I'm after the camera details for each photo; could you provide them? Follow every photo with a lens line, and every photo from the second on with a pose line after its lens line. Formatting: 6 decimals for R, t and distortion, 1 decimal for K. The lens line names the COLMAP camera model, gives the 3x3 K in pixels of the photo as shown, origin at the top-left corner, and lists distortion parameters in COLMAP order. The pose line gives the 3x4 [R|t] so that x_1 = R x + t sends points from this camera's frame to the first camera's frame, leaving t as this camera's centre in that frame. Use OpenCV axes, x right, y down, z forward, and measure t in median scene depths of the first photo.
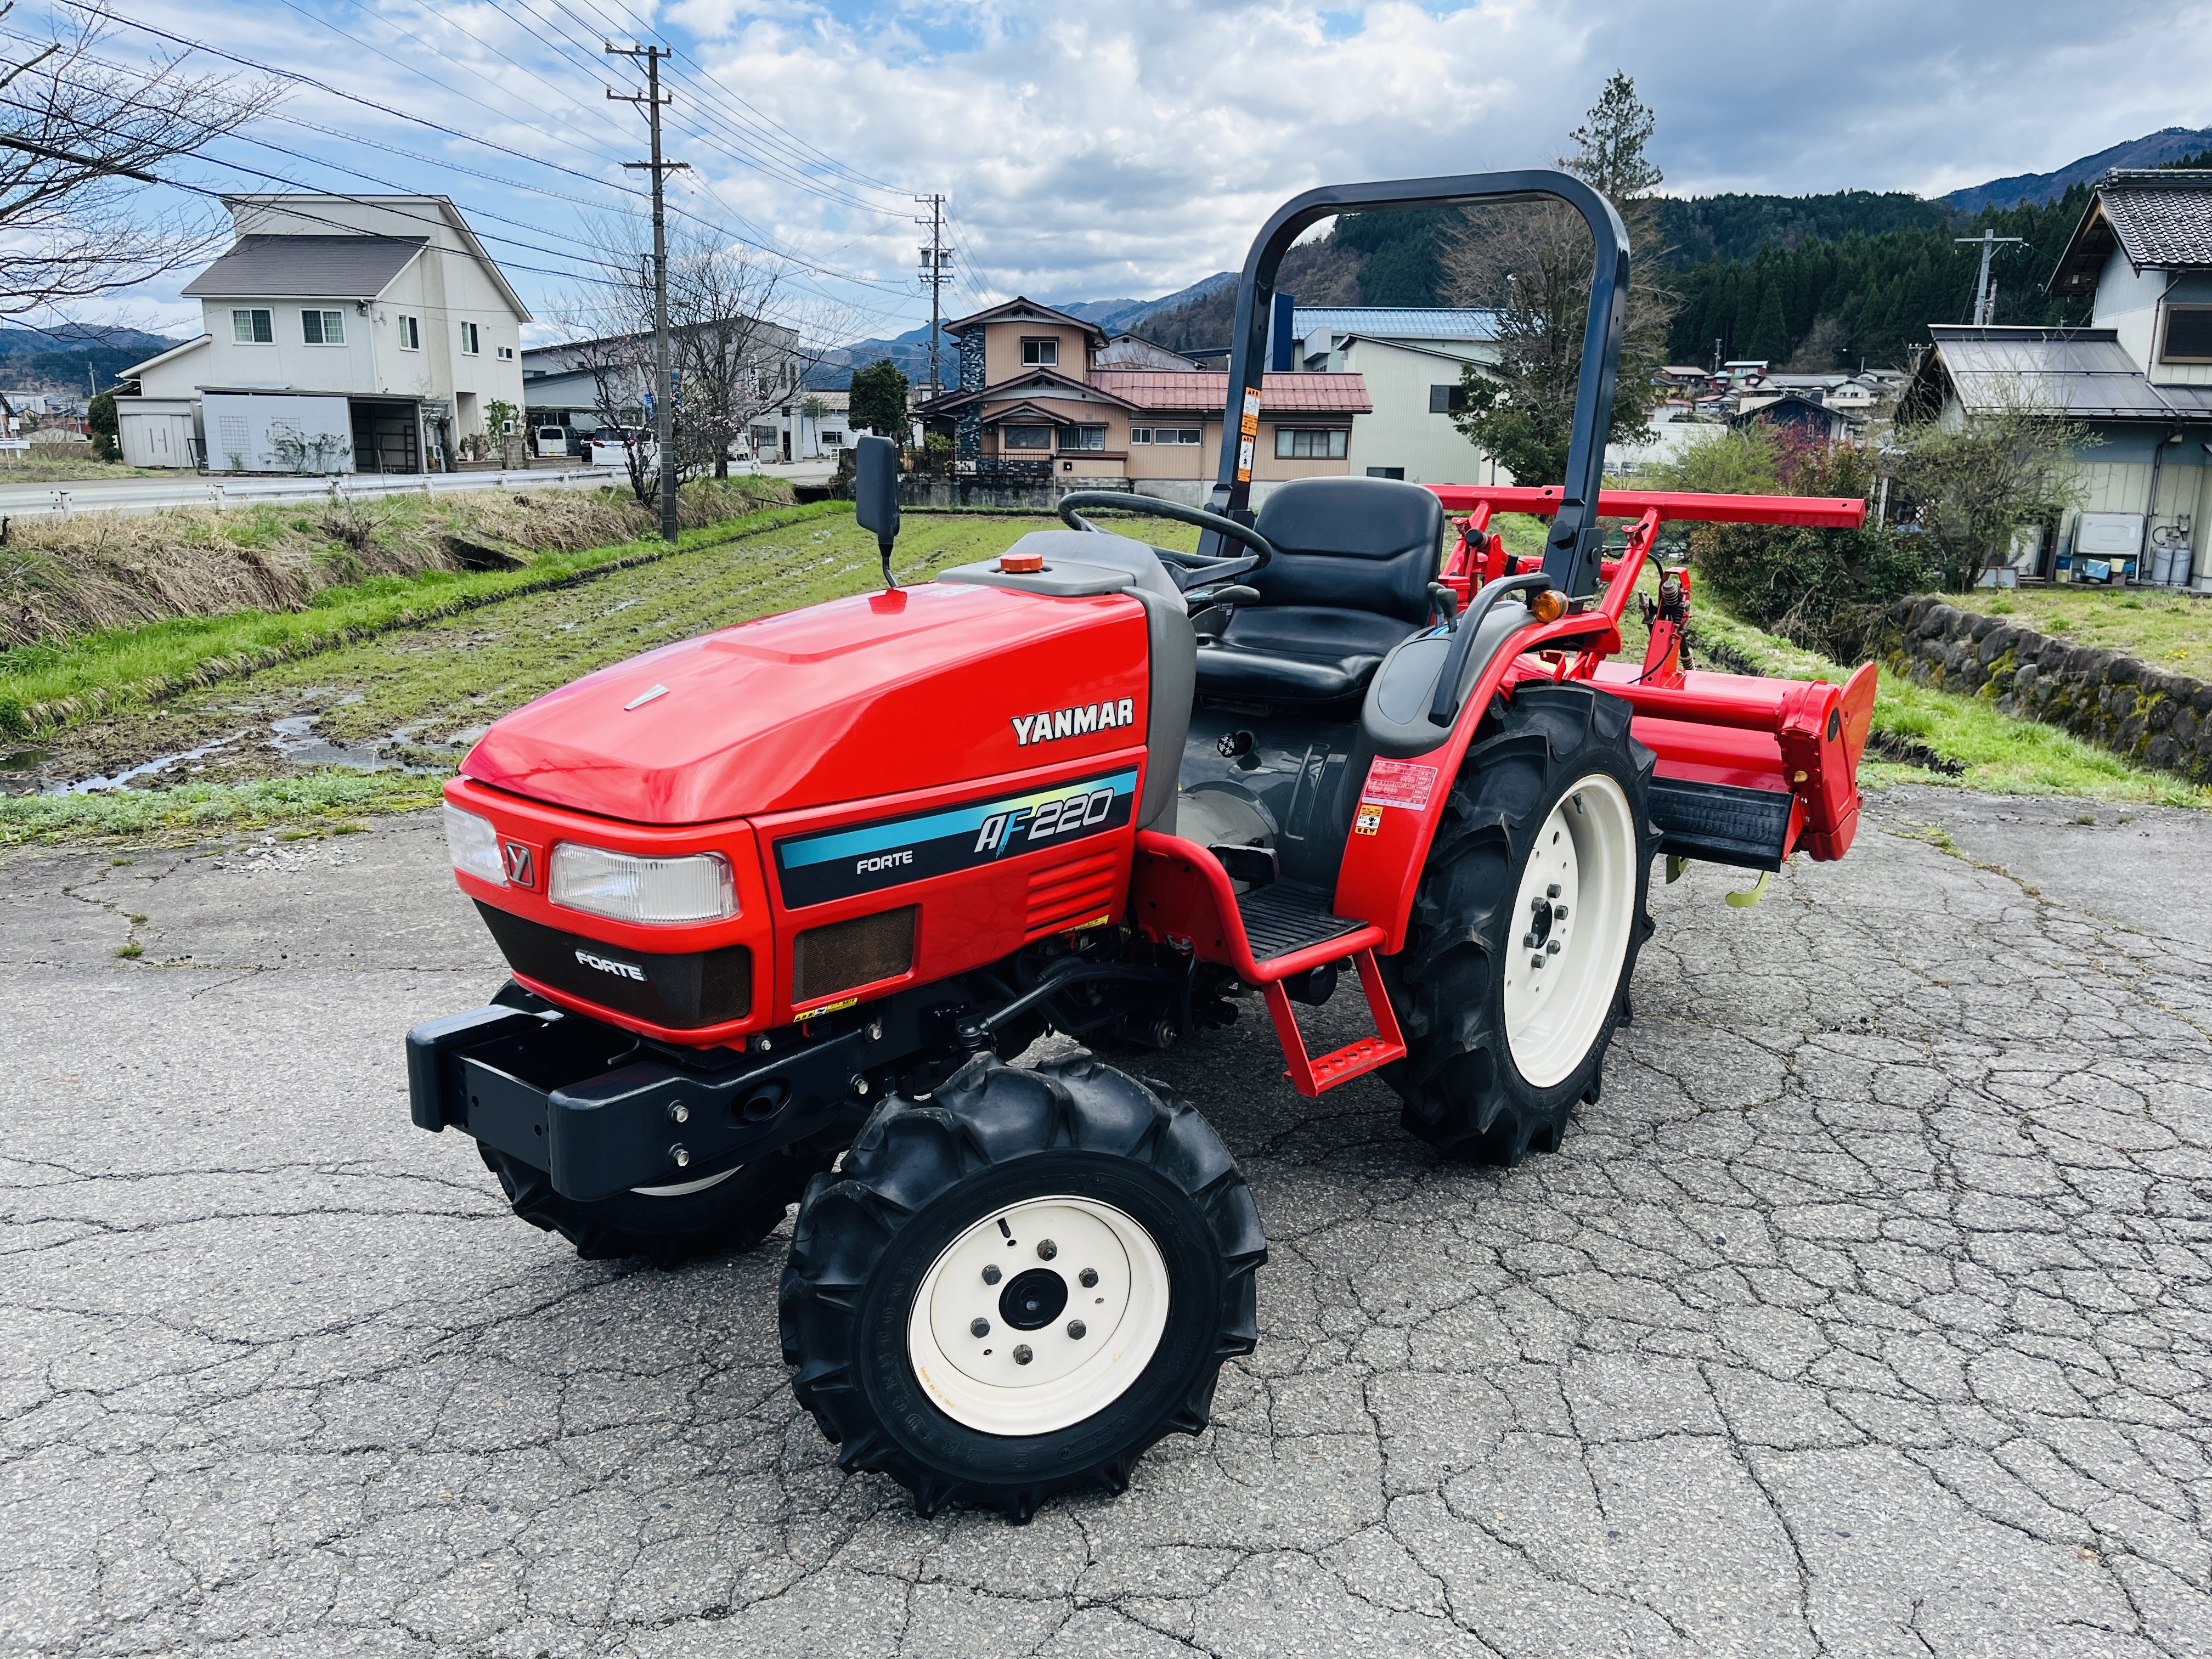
lens RADIAL K [[1671.7, 0, 1106.0], [0, 1671.7, 829.5], [0, 0, 1]] dist [0.066025, -0.071682]
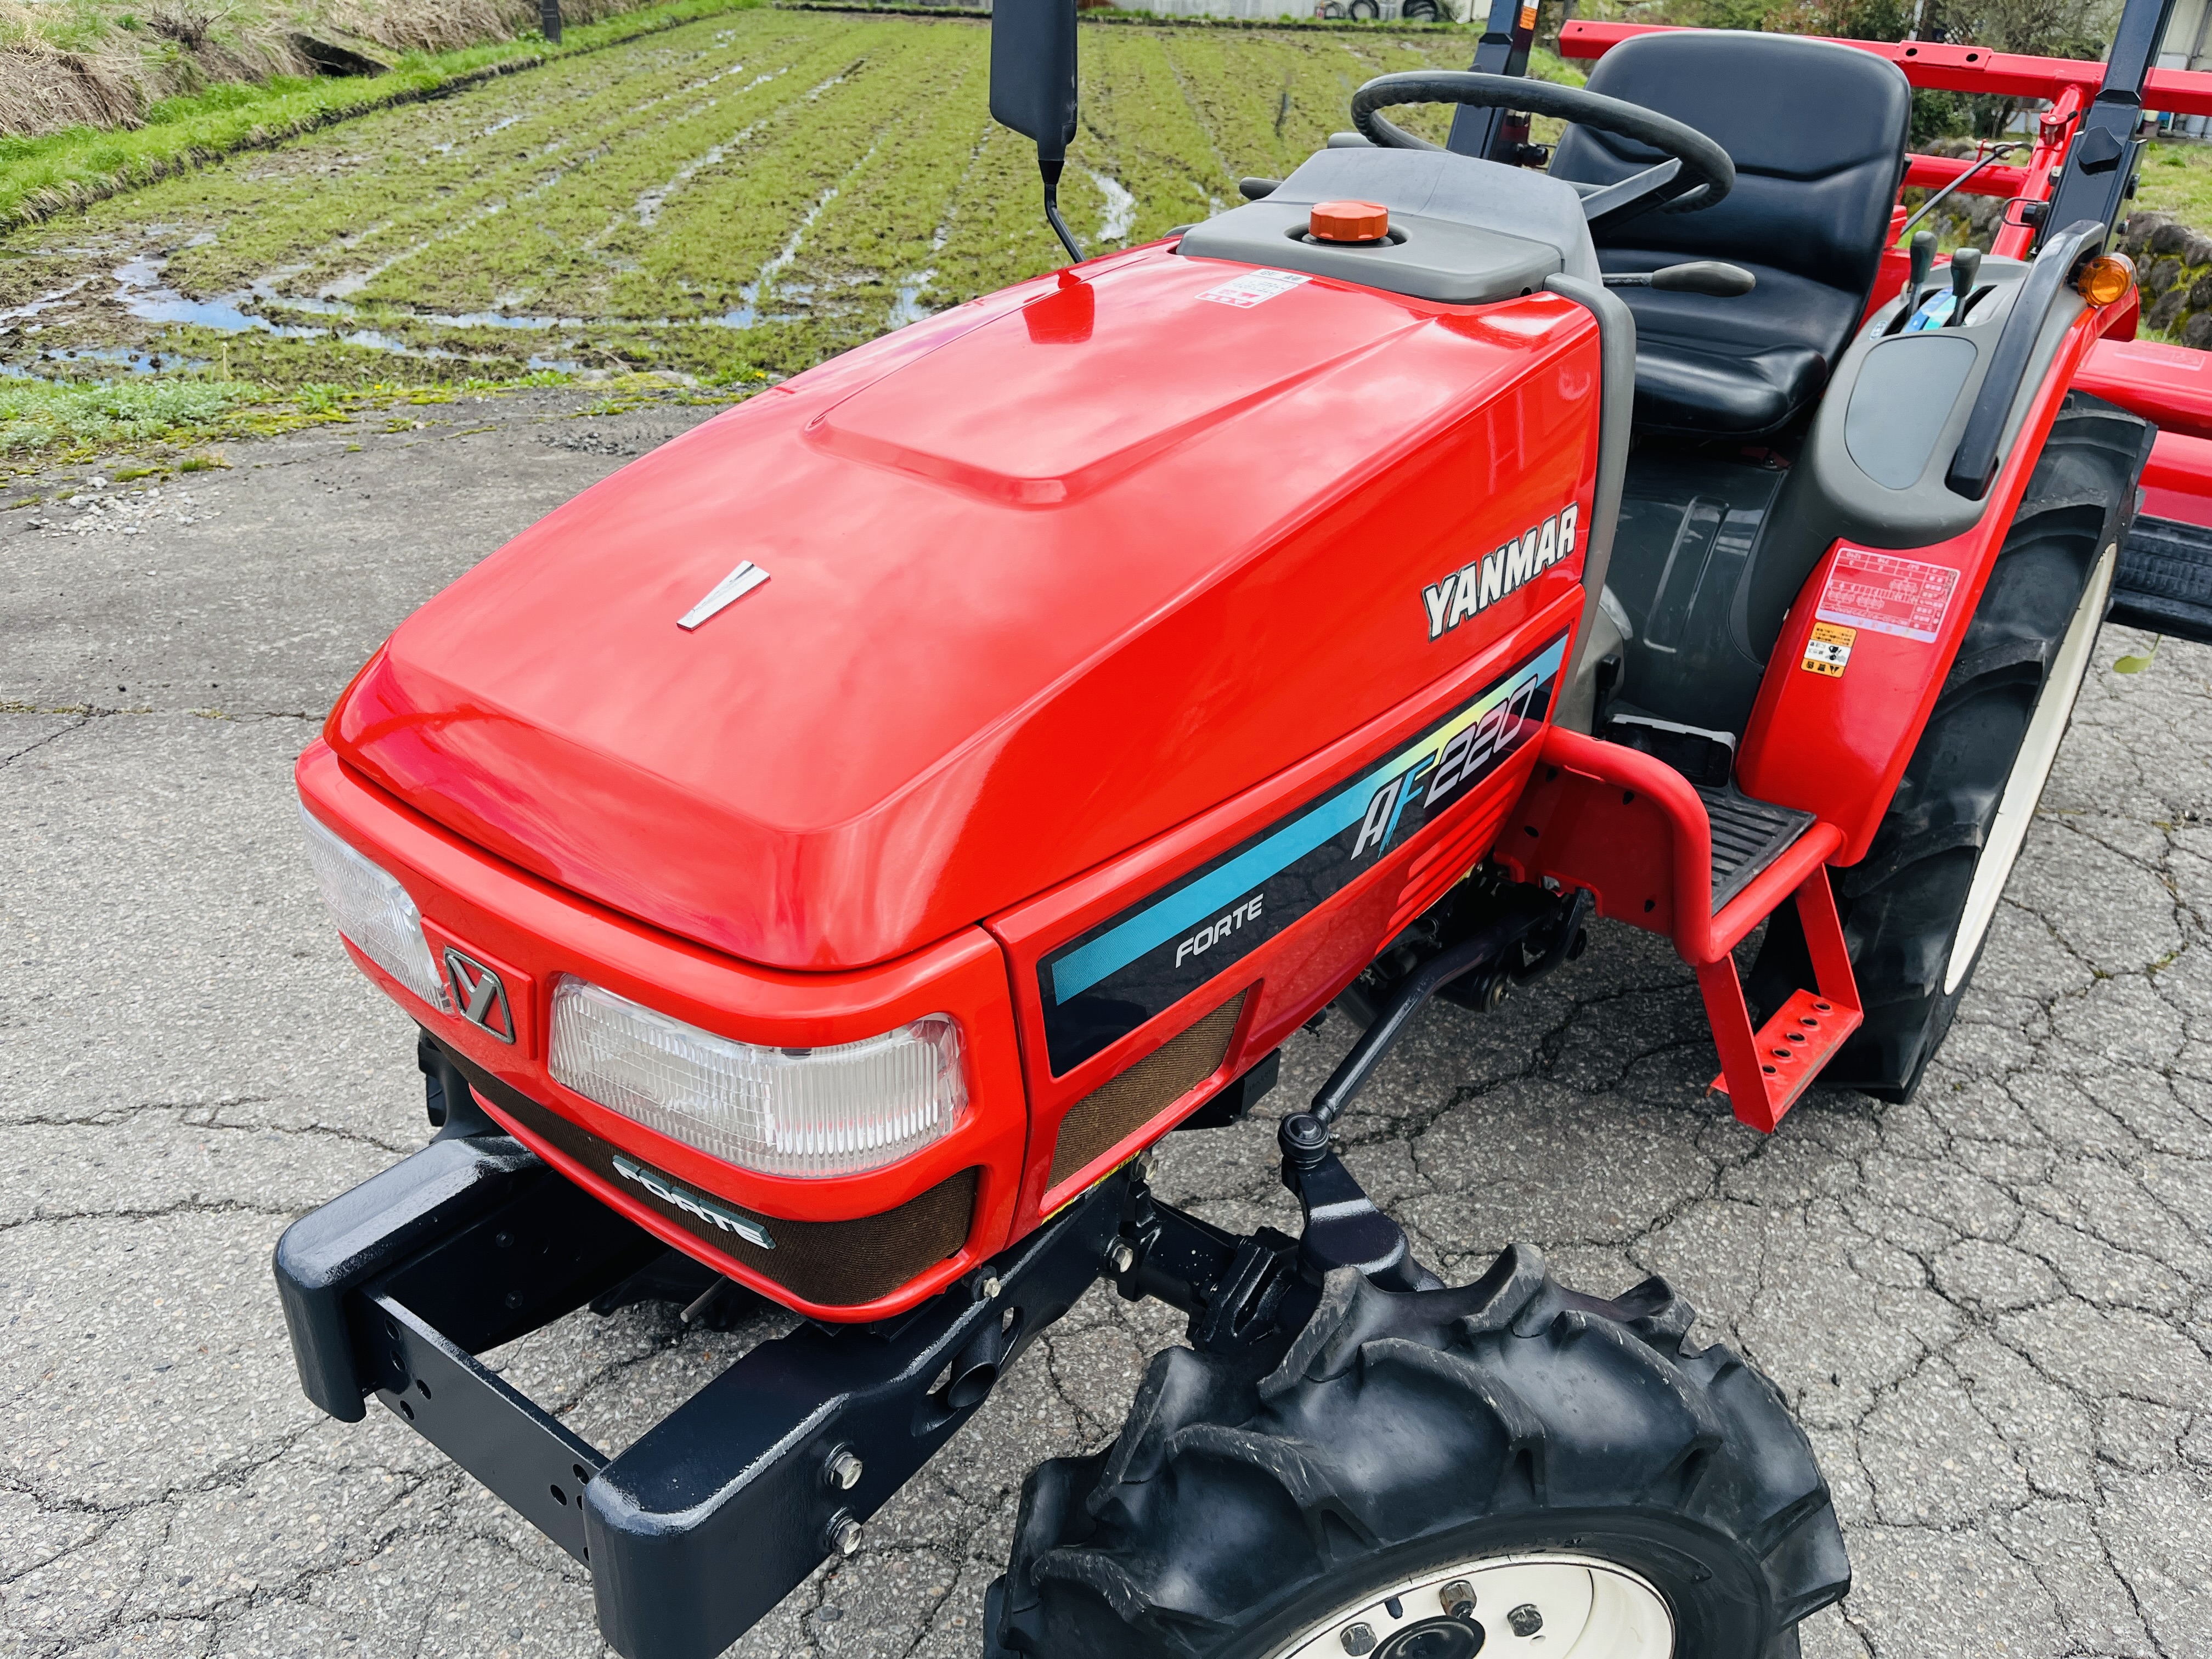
lens RADIAL K [[1677.4, 0, 1113.9], [0, 1677.4, 838.5], [0, 0, 1]] dist [0.089147, -0.137566]
pose [[0.998906, 0.000166, 0.046766, -0.022877], [-0.012431, 0.964961, 0.262097, -0.016731], [-0.045083, -0.262392, 0.963908, 0.064845]]
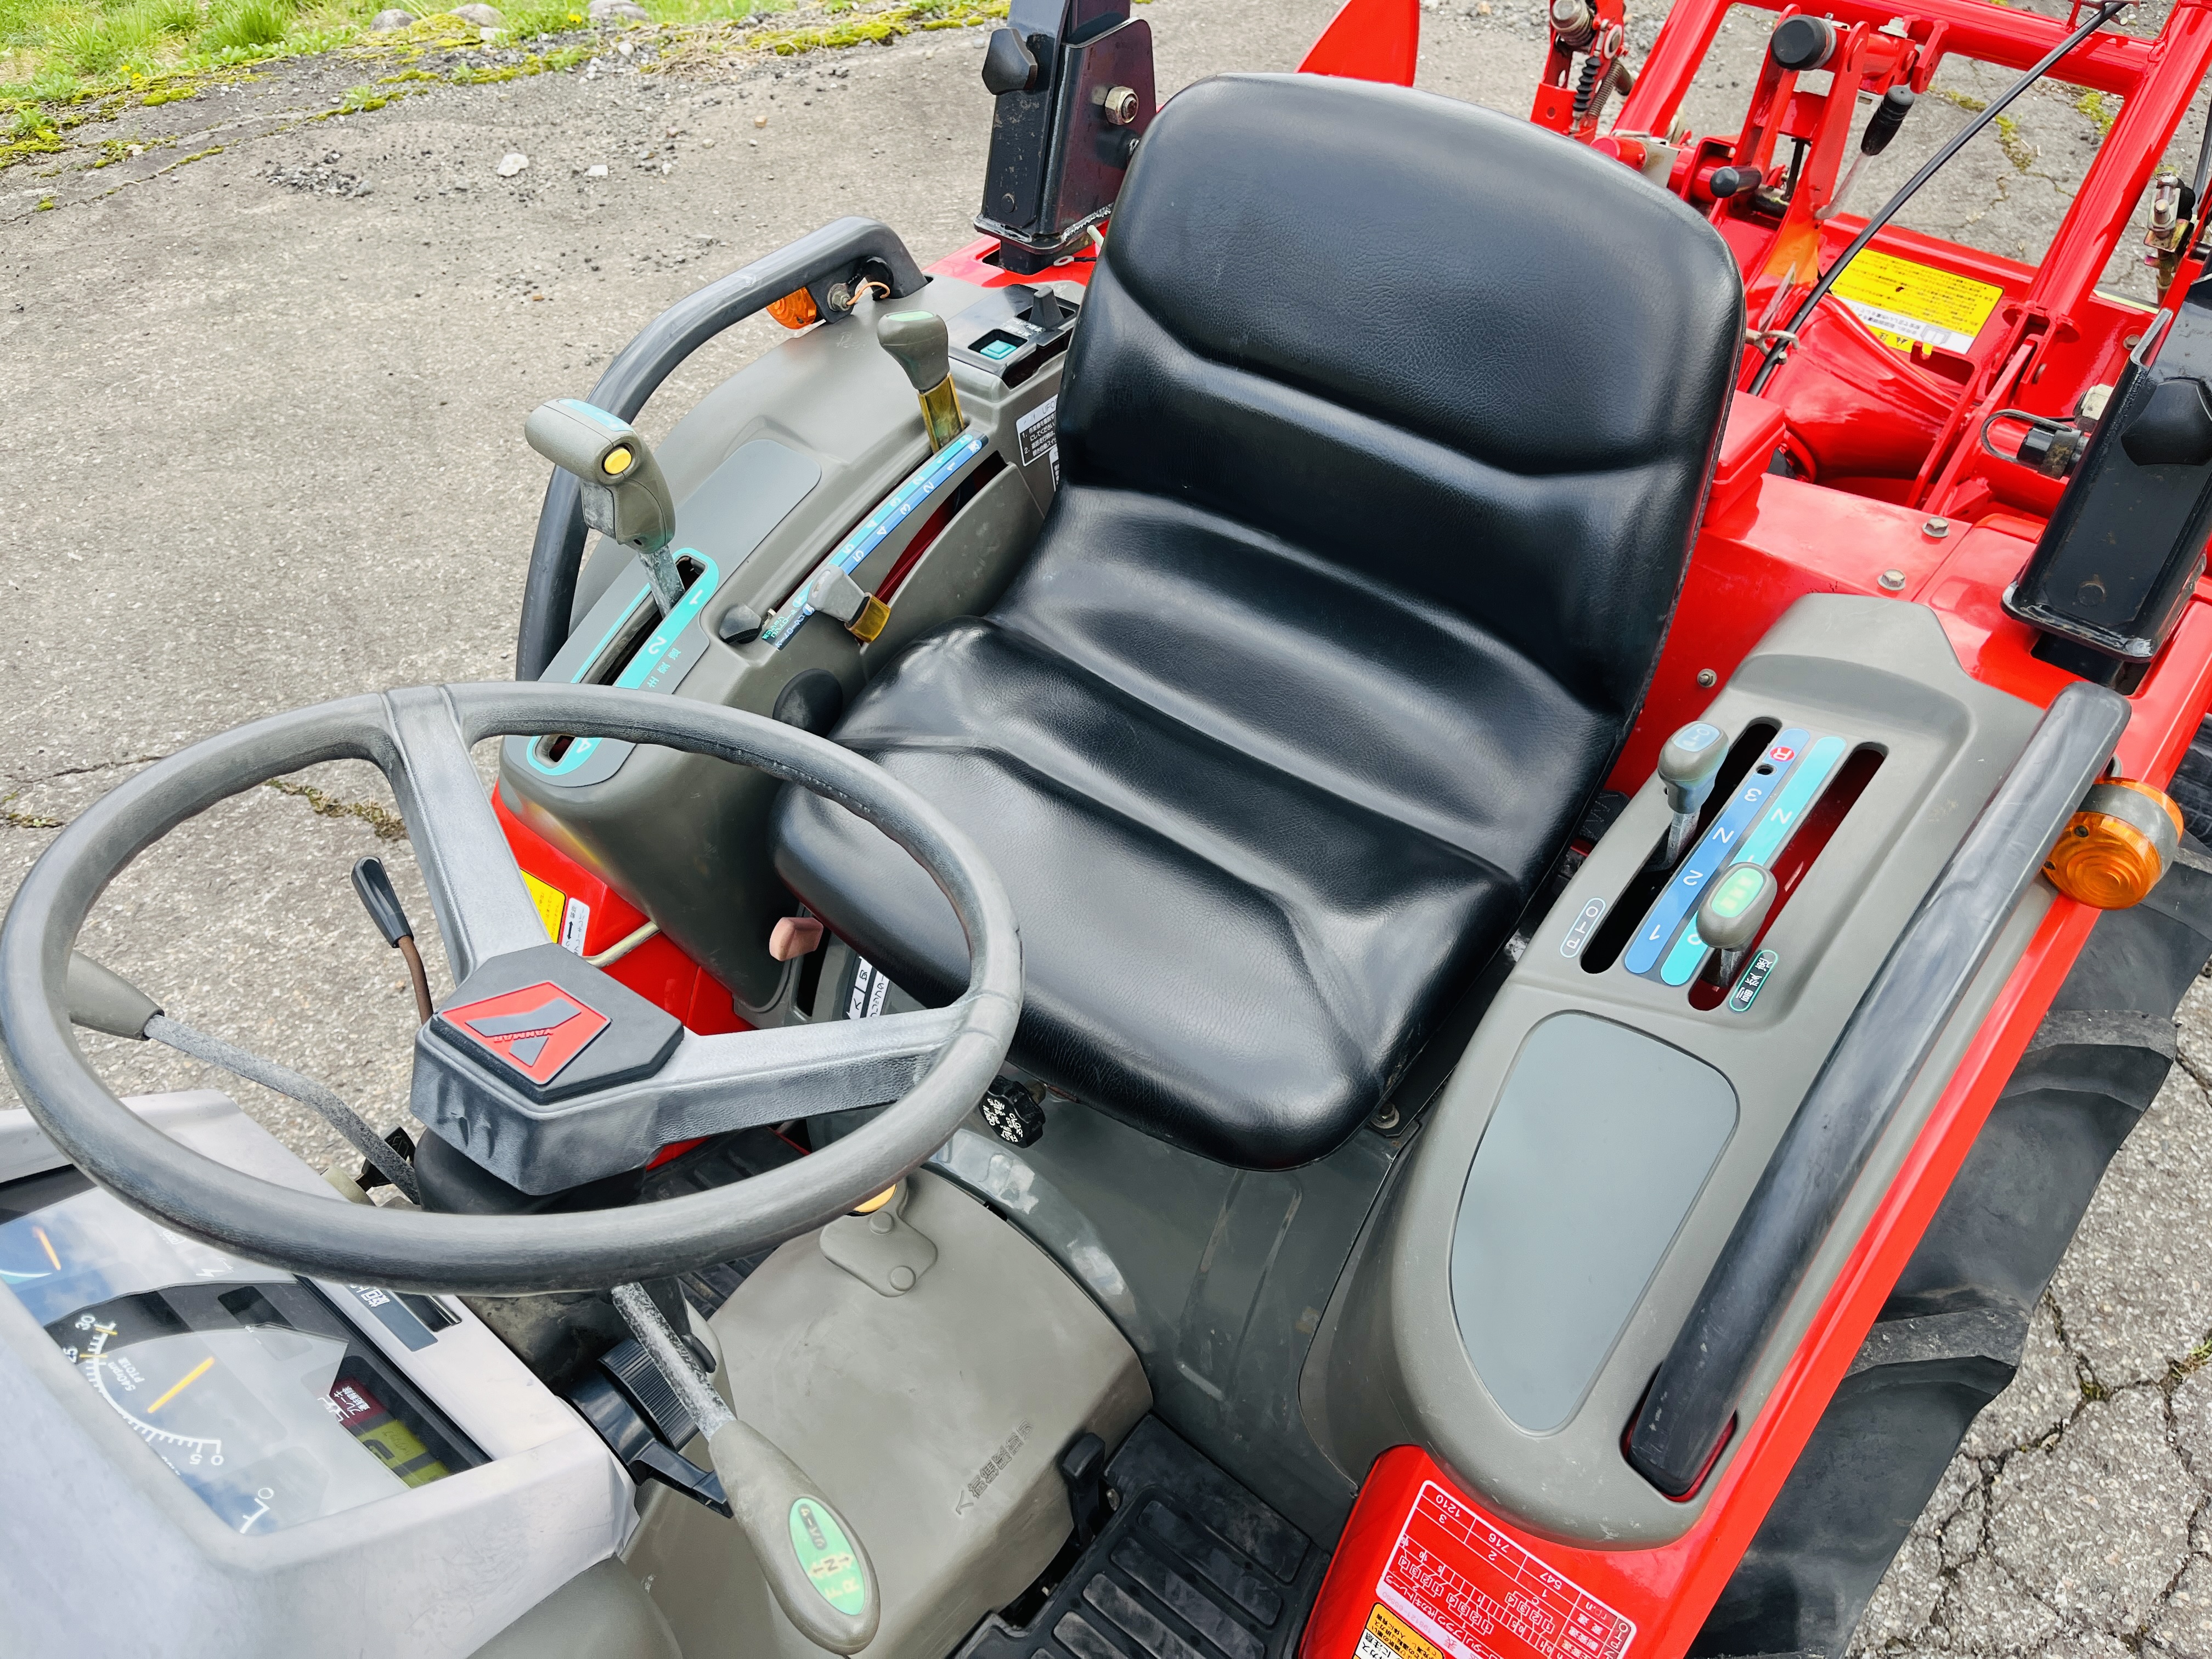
lens RADIAL K [[1677.4, 0, 1113.9], [0, 1677.4, 838.5], [0, 0, 1]] dist [0.089147, -0.137566]
pose [[0.997821, -0.030293, -0.058611, 0.021559], [0.057623, 0.832797, 0.550571, -0.052809], [0.032132, -0.552749, 0.832728, 0.137047]]
